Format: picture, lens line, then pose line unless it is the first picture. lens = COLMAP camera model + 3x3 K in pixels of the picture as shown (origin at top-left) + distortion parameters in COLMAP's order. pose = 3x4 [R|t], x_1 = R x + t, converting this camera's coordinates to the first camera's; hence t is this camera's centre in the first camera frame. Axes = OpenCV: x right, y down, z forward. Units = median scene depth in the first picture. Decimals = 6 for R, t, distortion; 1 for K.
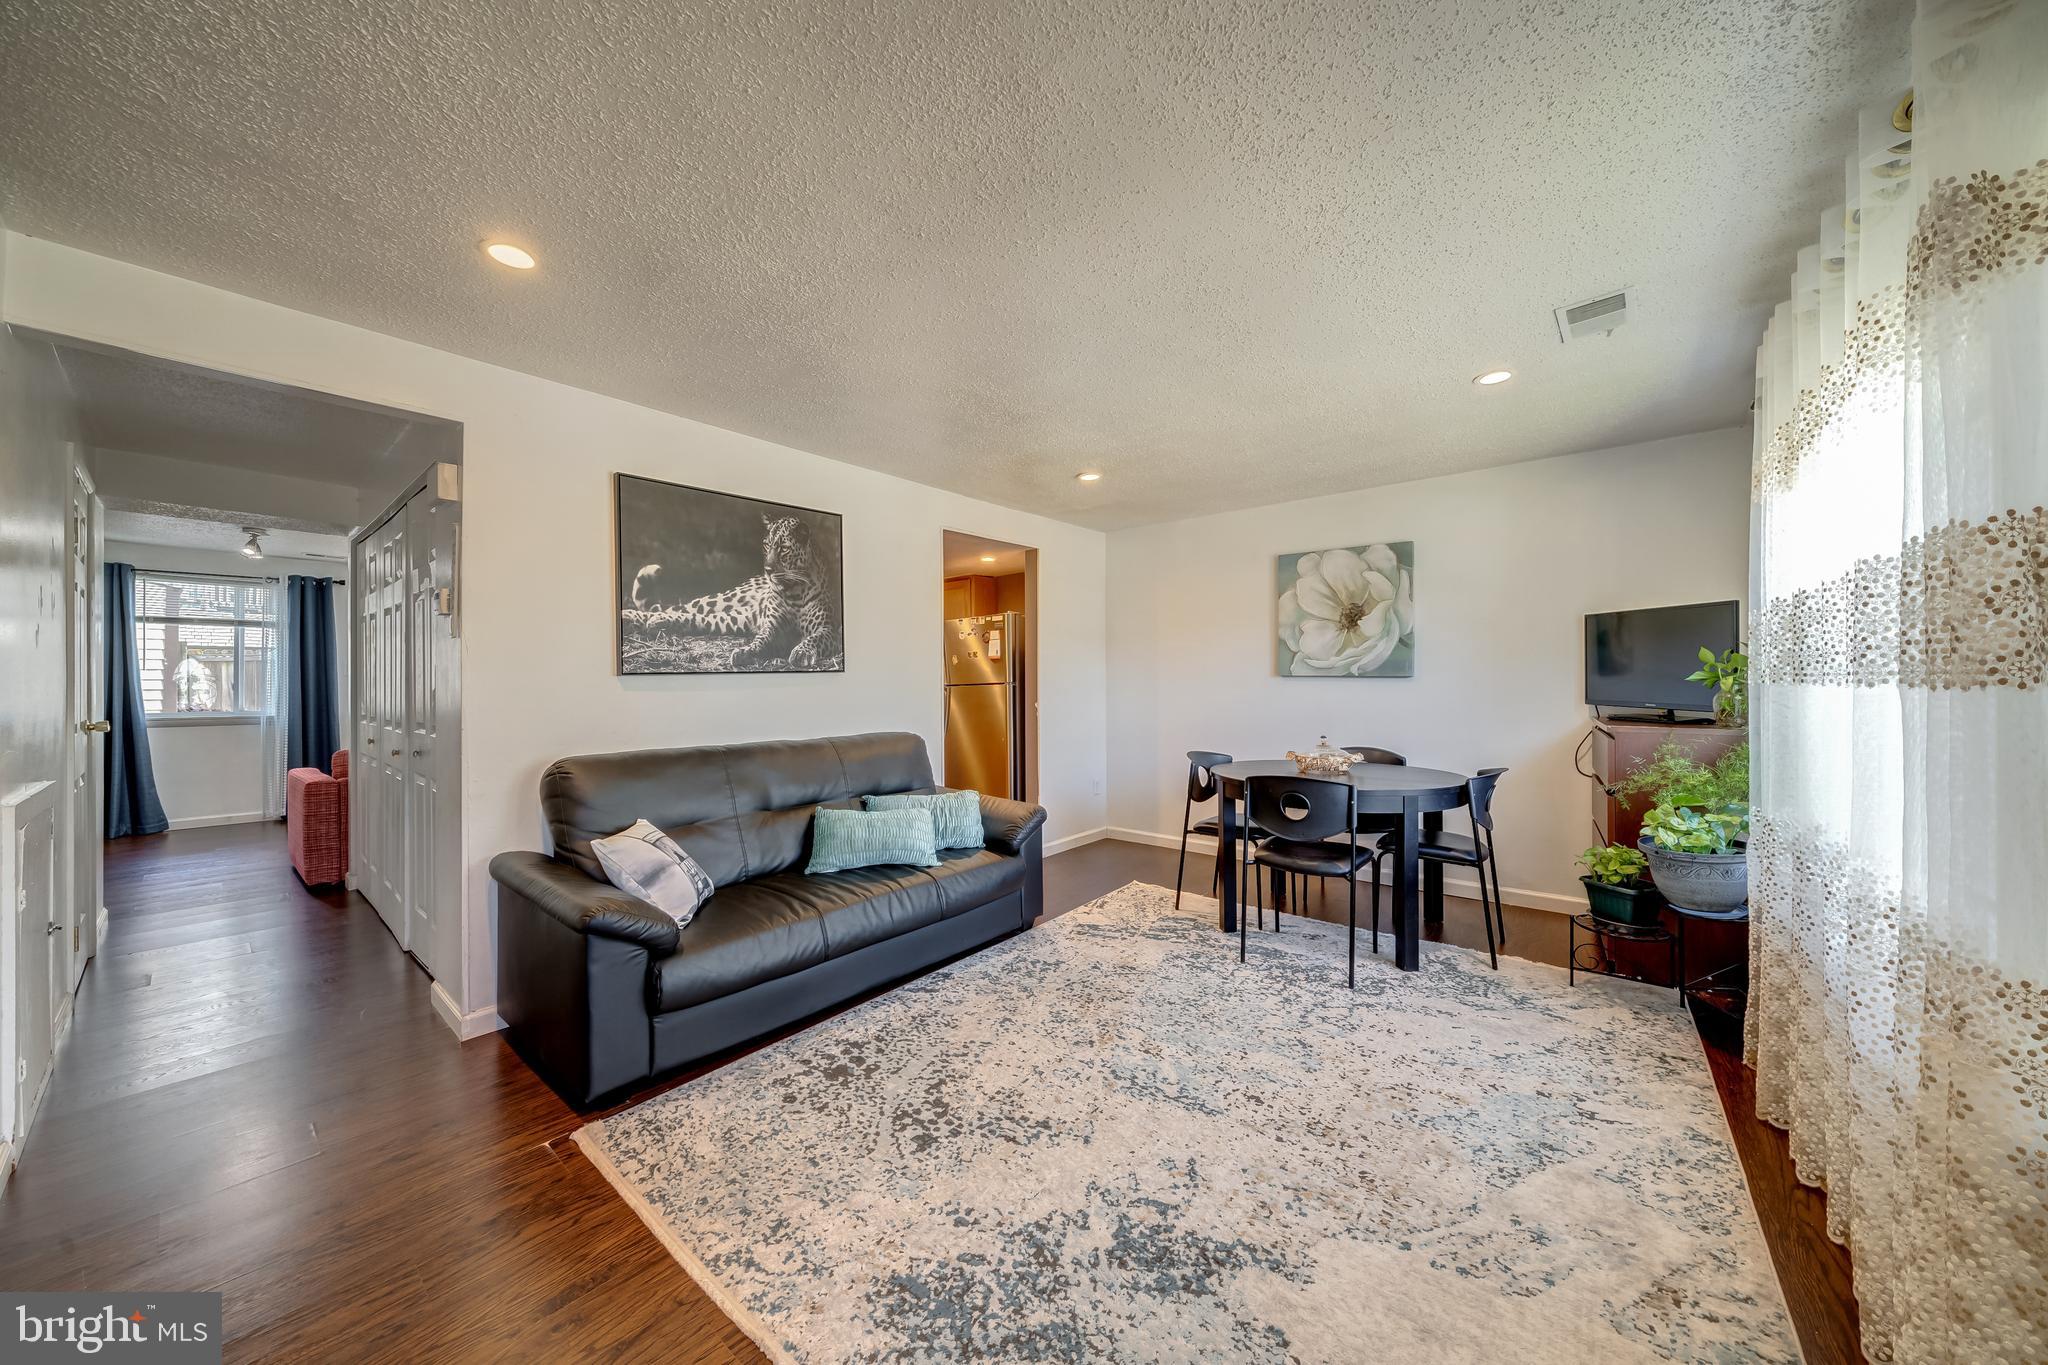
lens RADIAL K [[690.9, 0, 1064.7], [0, 690.9, 682.4], [0, 0, 1]] dist [-0.002144, 0.000181]
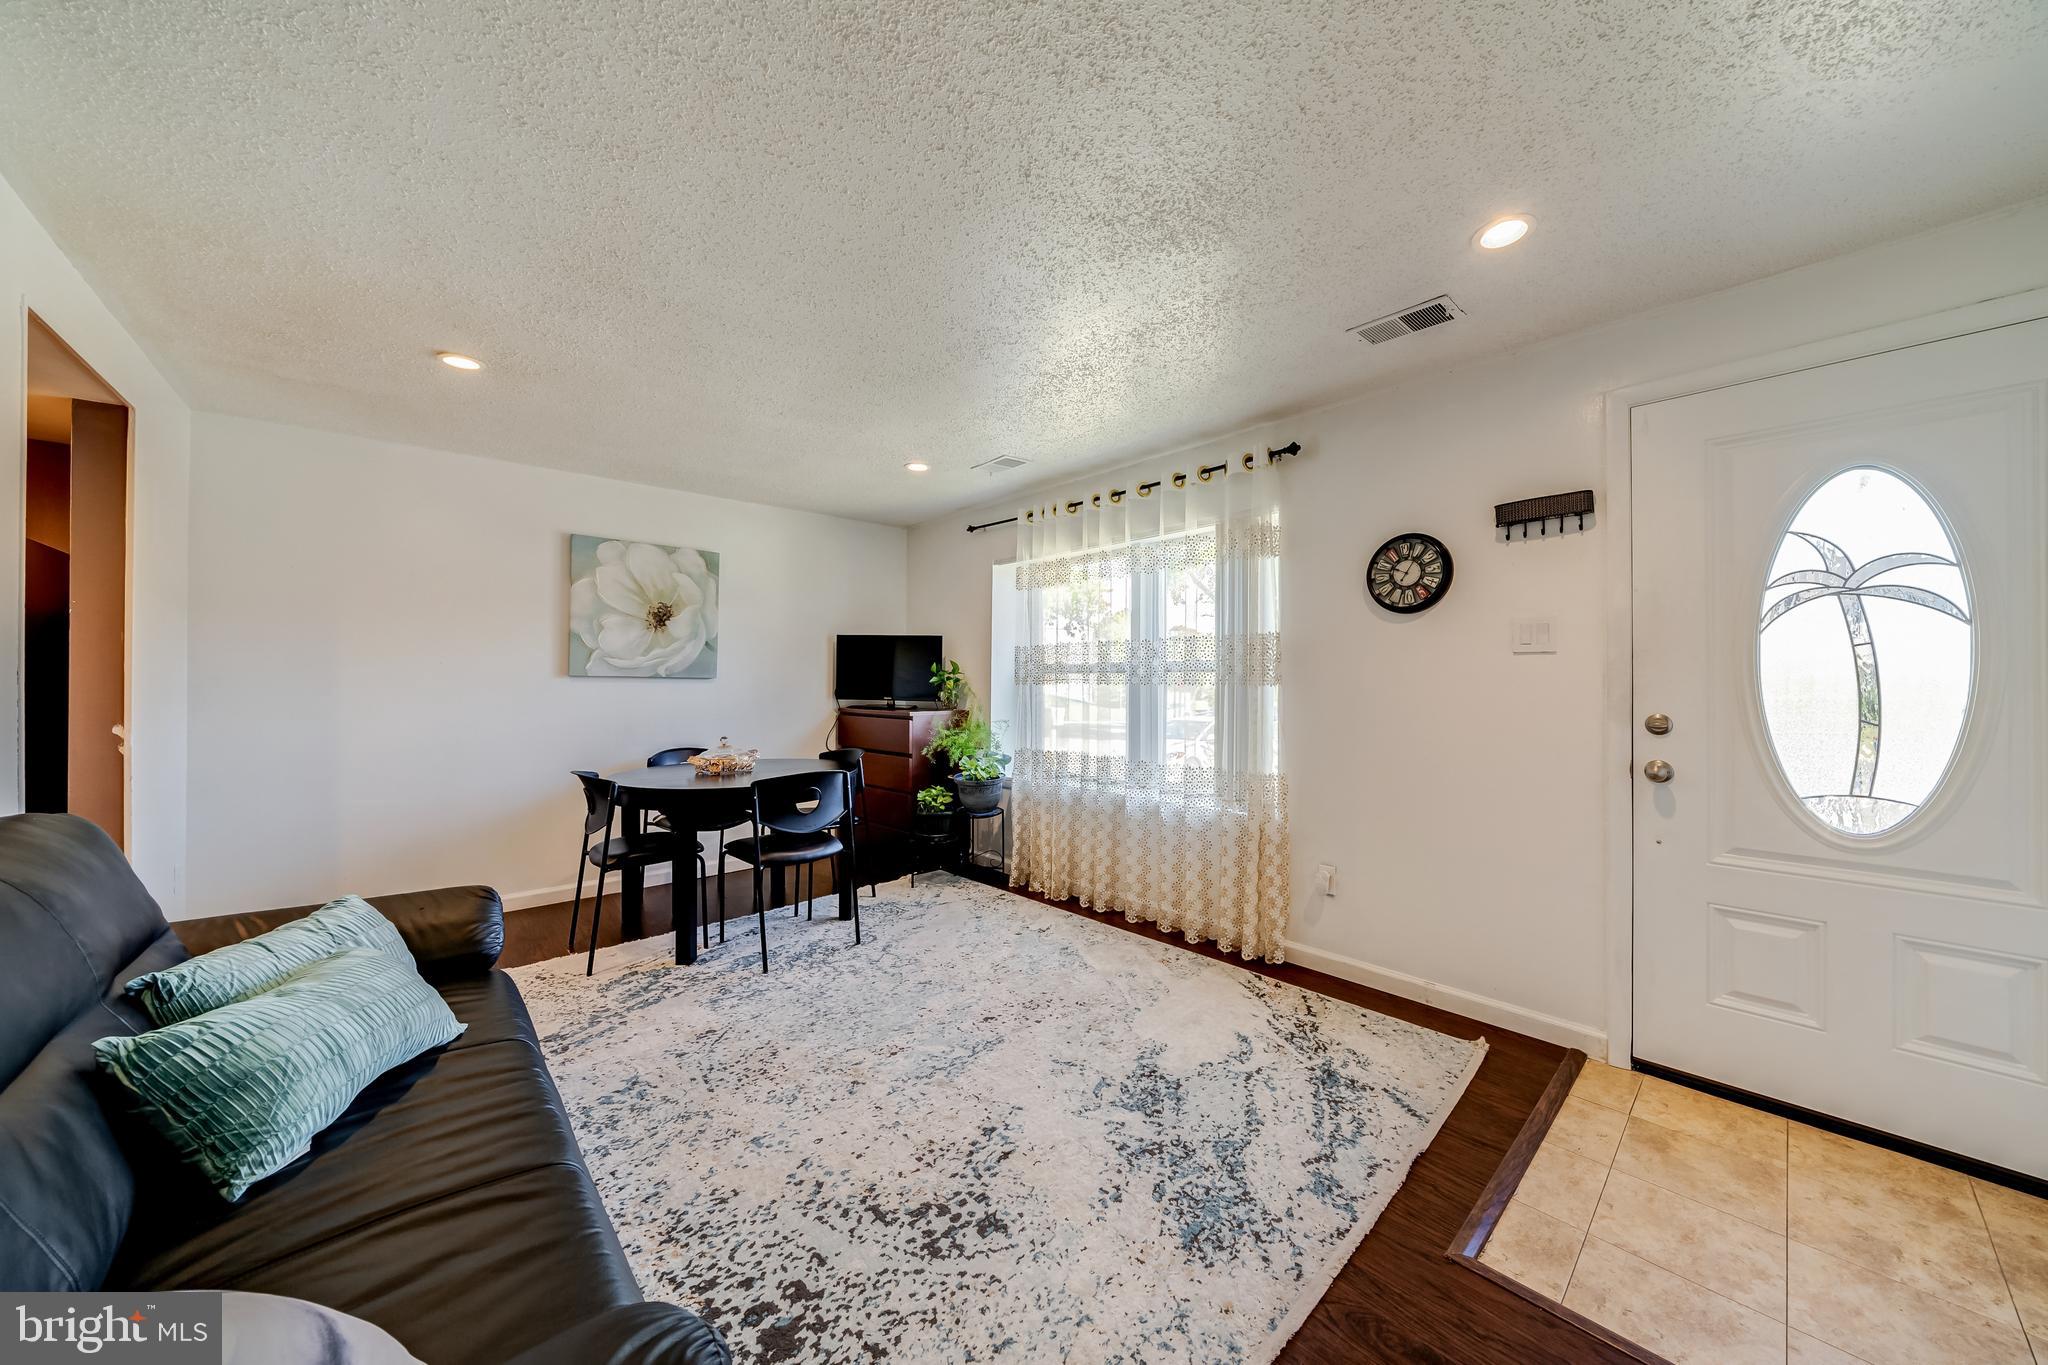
lens RADIAL K [[681.8, 0, 988.8], [0, 681.8, 682.1], [0, 0, 1]] dist [-0.001305, -0.000055]
pose [[0.198261, 0.002557, 0.980146, -0.785826], [0.000393, 0.999996, -0.002688, 0.001115], [-0.980149, 0.000918, 0.198259, 0.641616]]
